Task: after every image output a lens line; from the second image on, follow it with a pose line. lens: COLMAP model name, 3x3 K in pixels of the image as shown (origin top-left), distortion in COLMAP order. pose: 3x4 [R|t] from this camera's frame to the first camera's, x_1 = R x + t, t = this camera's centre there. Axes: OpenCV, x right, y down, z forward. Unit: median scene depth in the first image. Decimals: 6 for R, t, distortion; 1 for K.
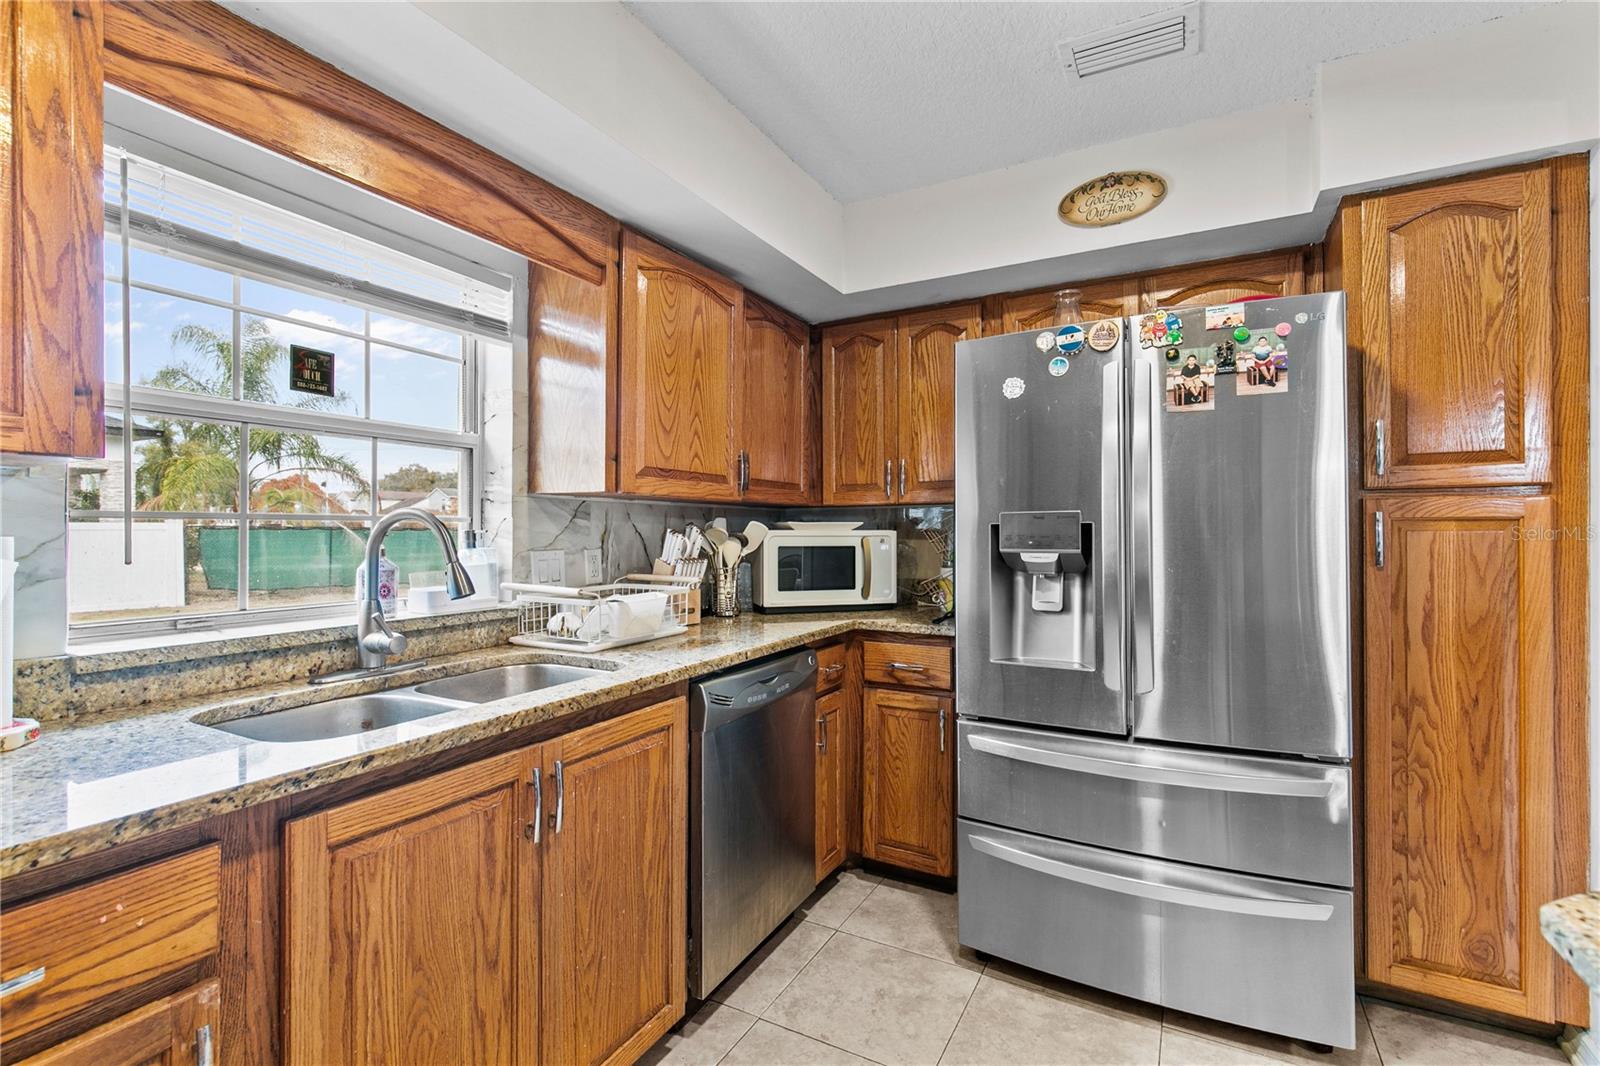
lens RADIAL K [[717.4, 0, 806.7], [0, 717.4, 530.7], [0, 0, 1]] dist [0.002852, -0.000465]
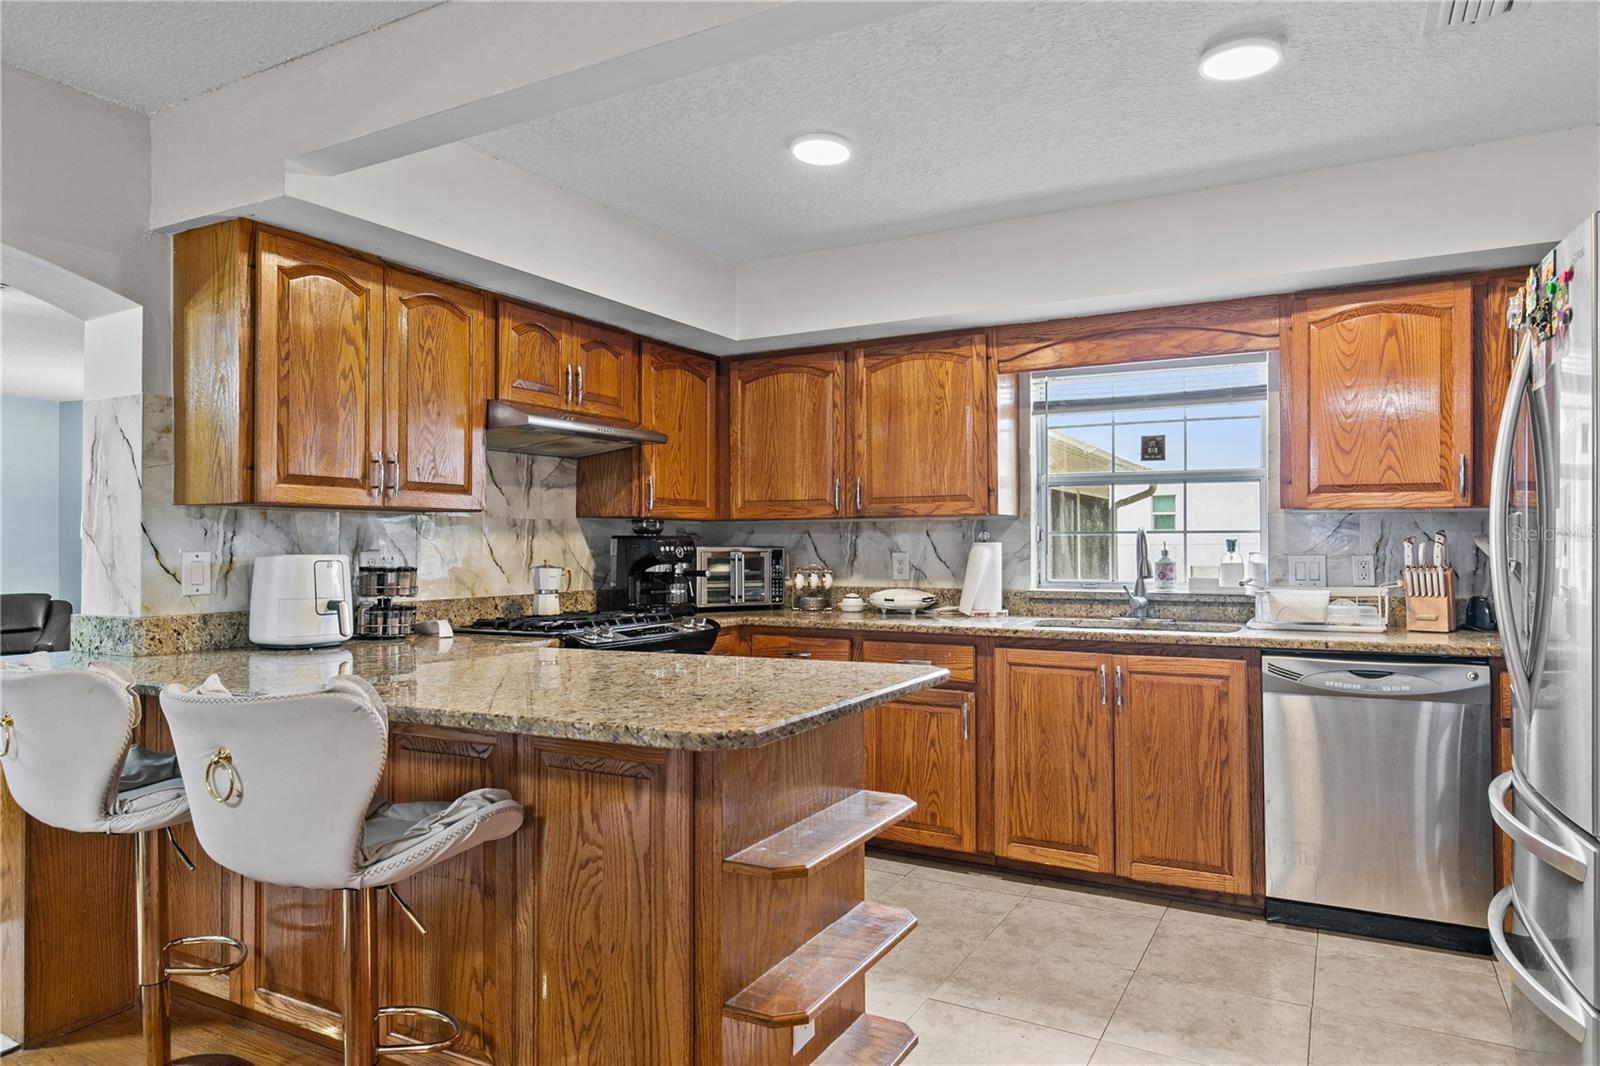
lens RADIAL K [[989.1, 0, 802.9], [0, 989.1, 547.6], [0, 0, 1]] dist [0.003380, 0.000712]
pose [[-0.011958, 0.005007, -0.999916, 2.061612], [0.003860, 0.999980, 0.004961, 0.004477], [0.999921, -0.003800, -0.011977, 0.219154]]
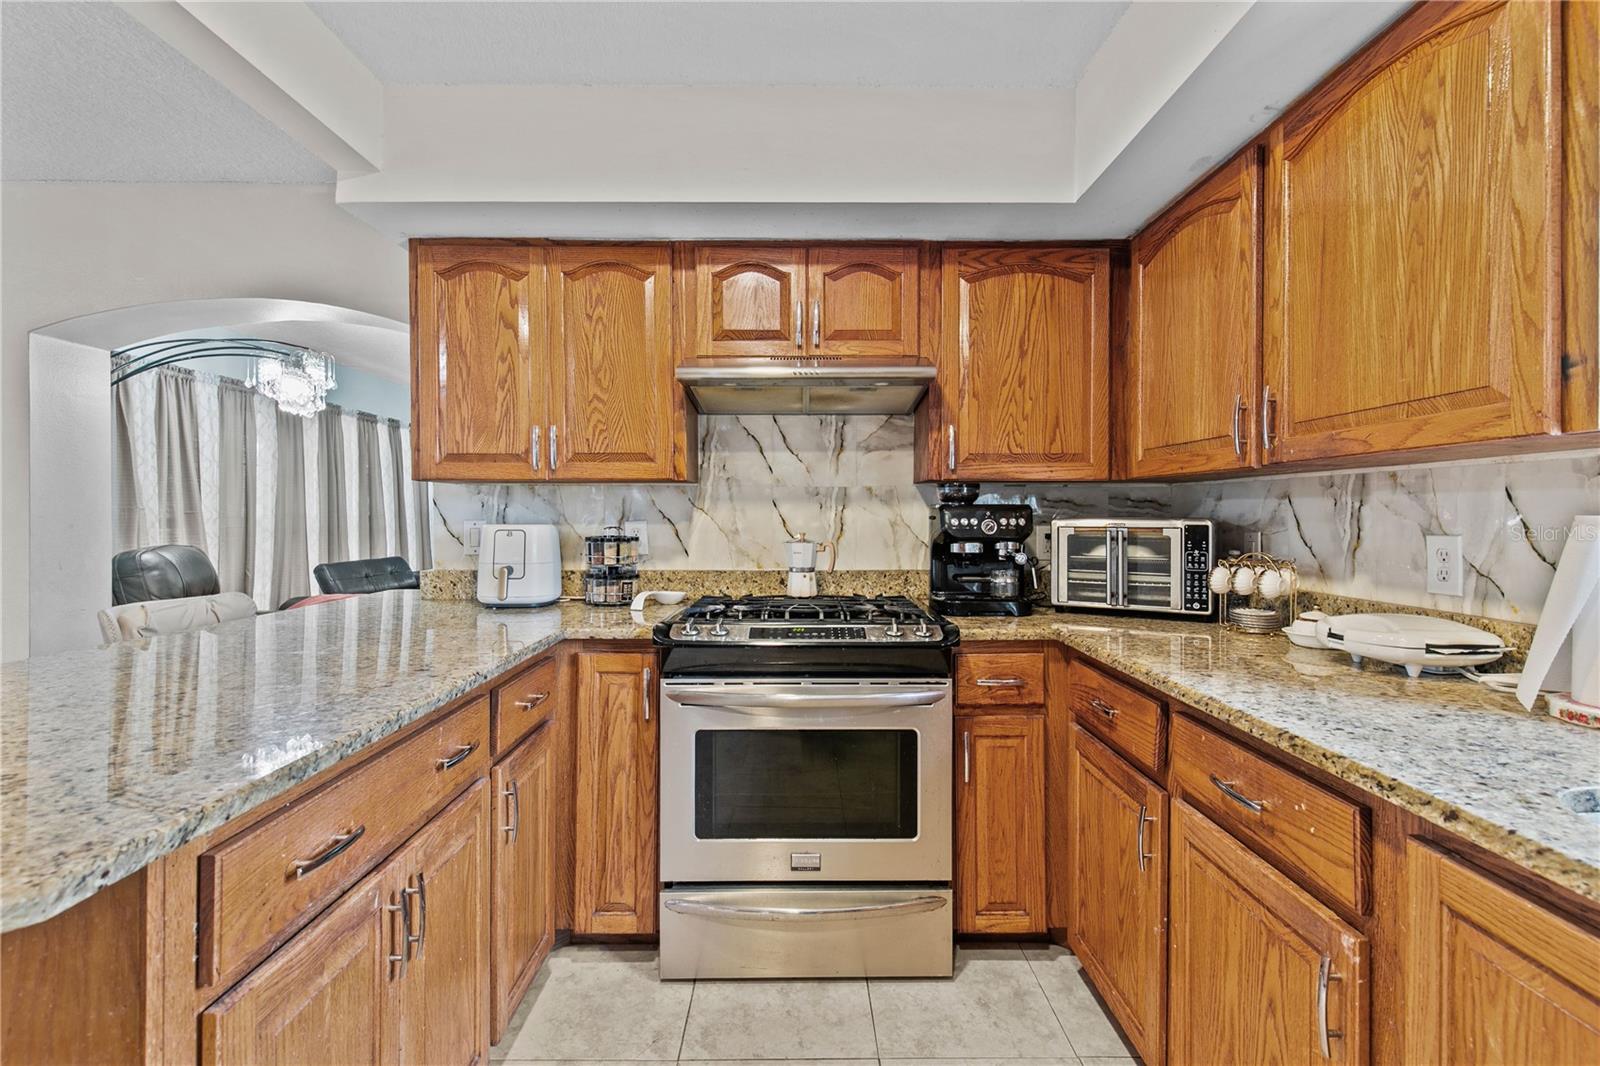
lens RADIAL K [[717.4, 0, 806.7], [0, 717.4, 530.7], [0, 0, 1]] dist [0.002852, -0.000465]
pose [[-0.874882, 0.013077, -0.484160, 0.244303], [0.002133, 0.999730, 0.023148, 0.003049], [0.484332, 0.019219, -0.874673, 0.966882]]
